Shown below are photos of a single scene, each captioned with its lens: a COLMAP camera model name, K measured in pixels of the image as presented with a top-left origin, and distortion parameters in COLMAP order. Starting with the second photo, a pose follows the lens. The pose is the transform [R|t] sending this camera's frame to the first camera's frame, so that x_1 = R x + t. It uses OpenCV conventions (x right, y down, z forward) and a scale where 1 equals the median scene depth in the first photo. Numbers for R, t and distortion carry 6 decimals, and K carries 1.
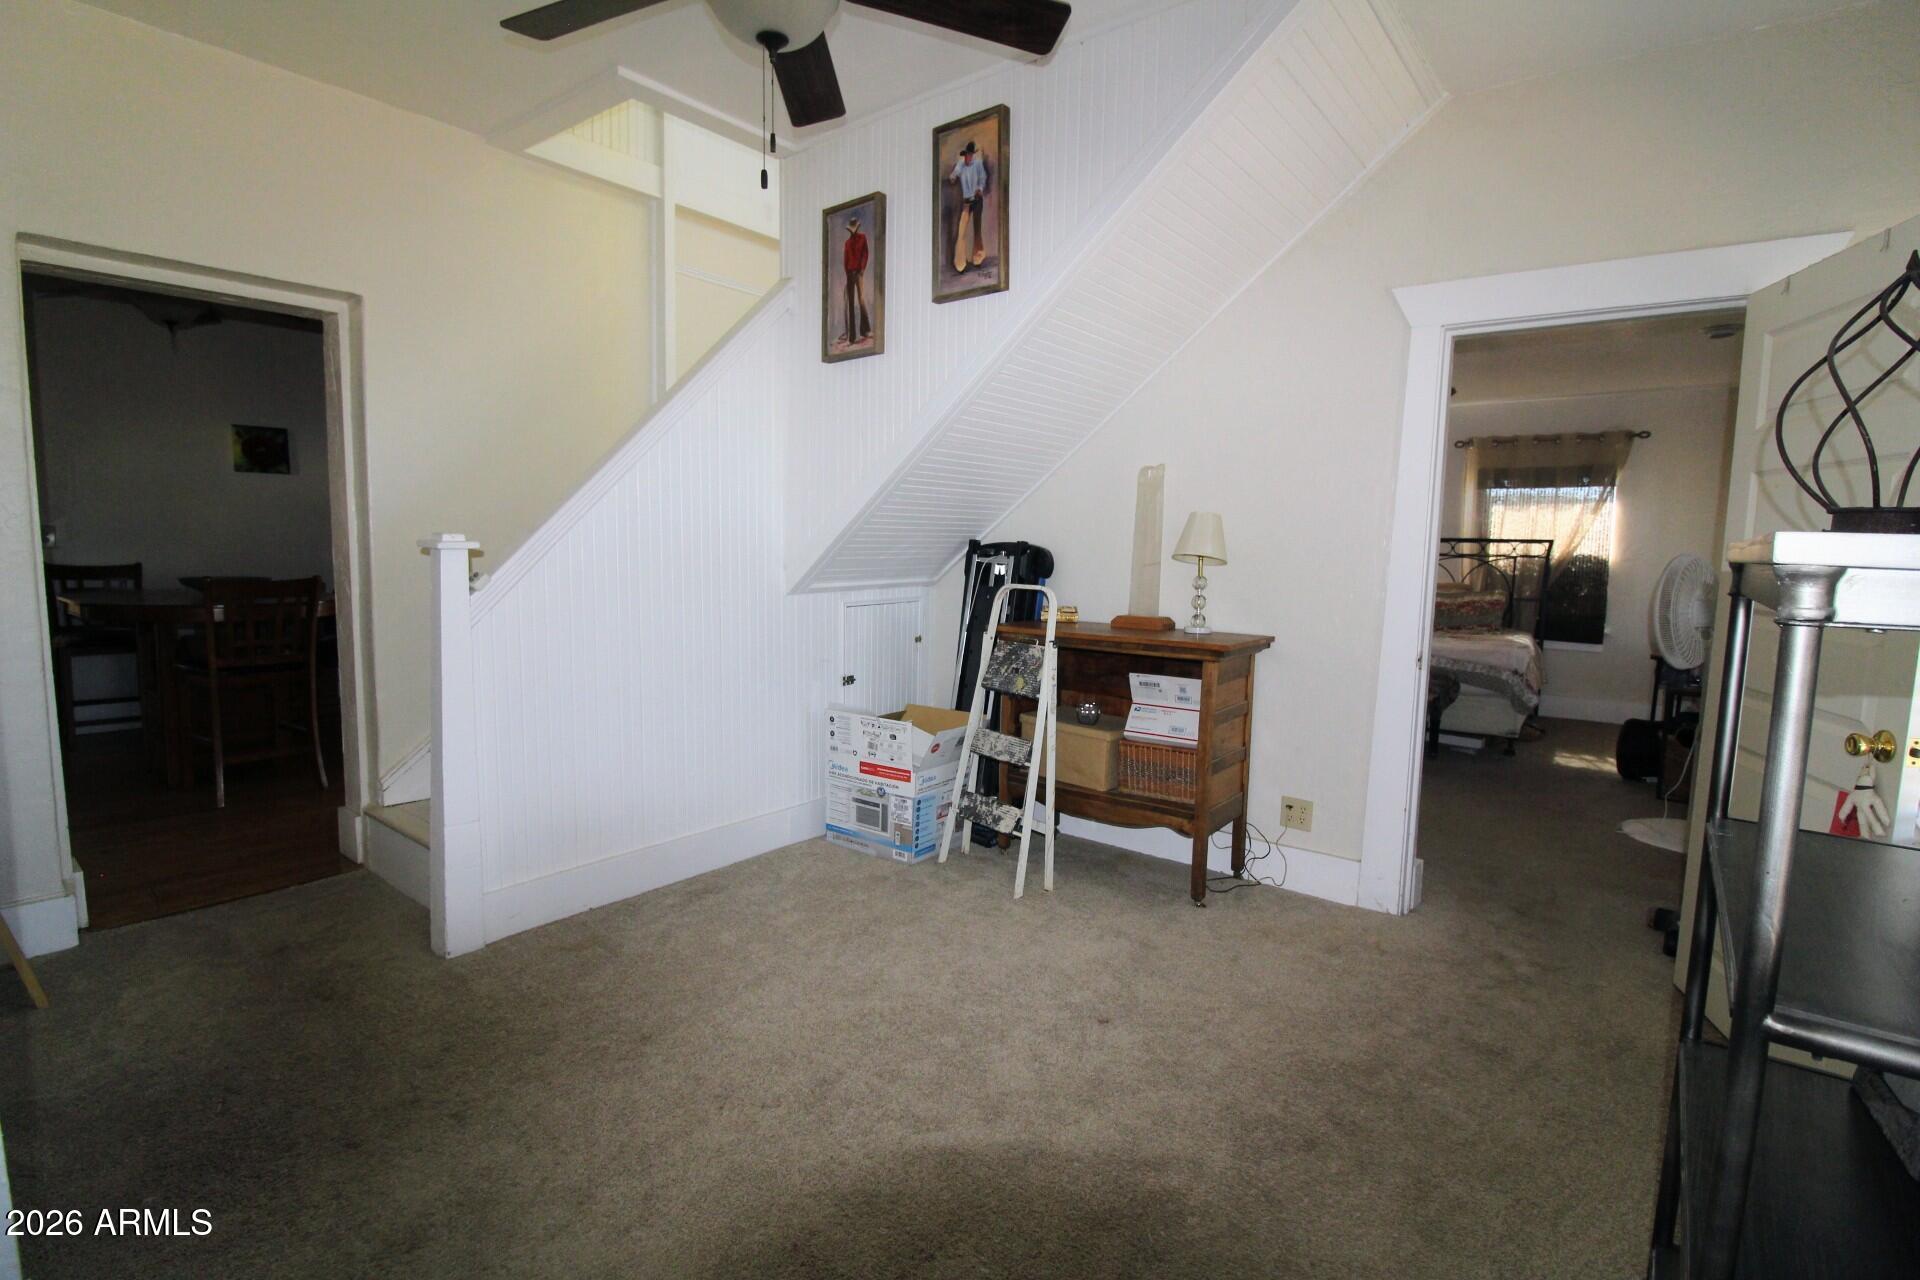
lens RADIAL K [[893.0, 0, 965.7], [0, 893.0, 641.8], [0, 0, 1]] dist [-0.003811, -0.011461]
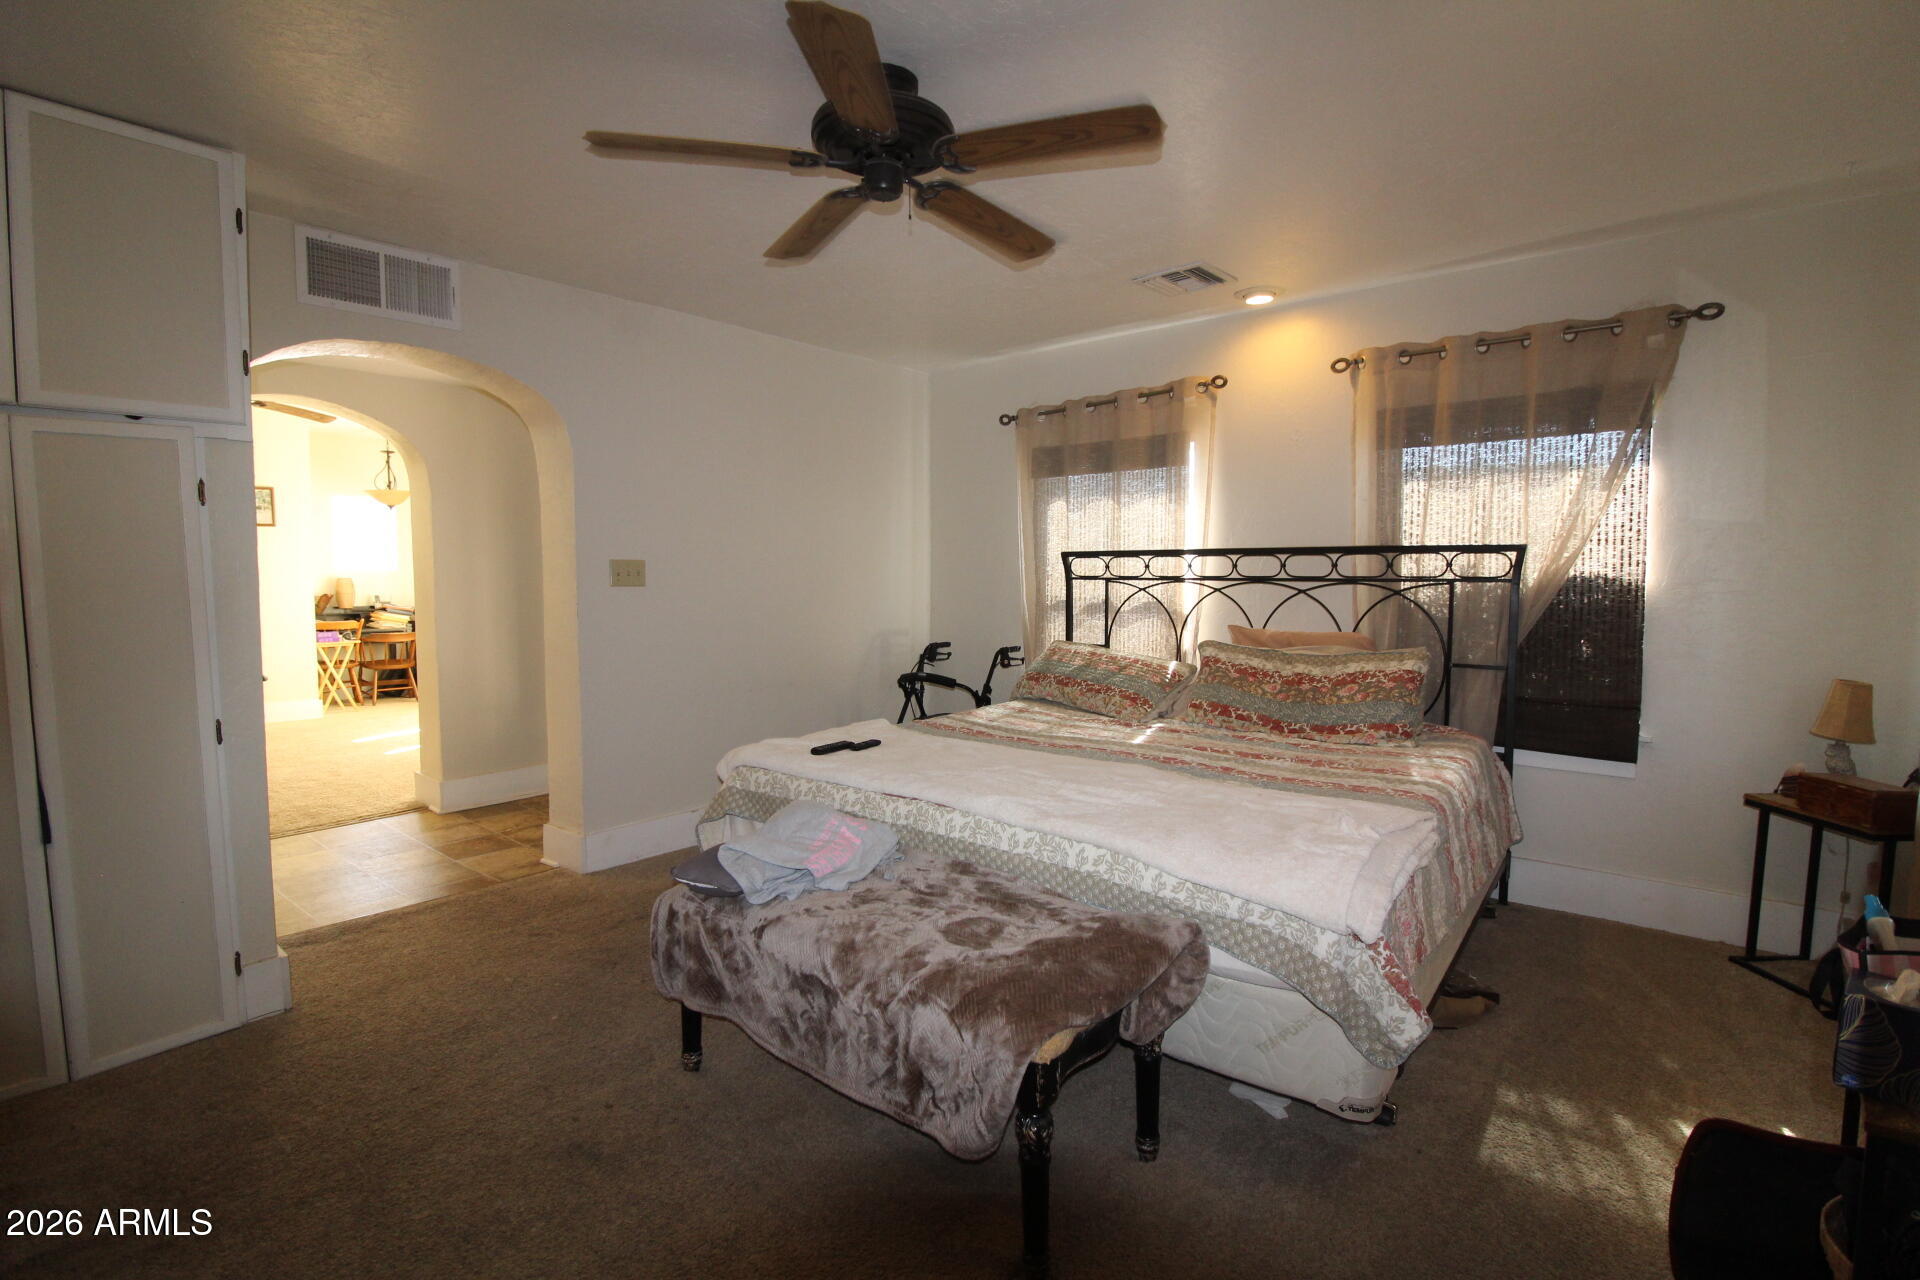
lens RADIAL K [[893.0, 0, 944.4], [0, 893.0, 637.7], [0, 0, 1]] dist [-0.003811, -0.011461]
pose [[0.998097, -0.020873, -0.058023, 0.365105], [0.019260, 0.999416, -0.028224, -0.055394], [0.058578, 0.027053, 0.997916, 0.488823]]
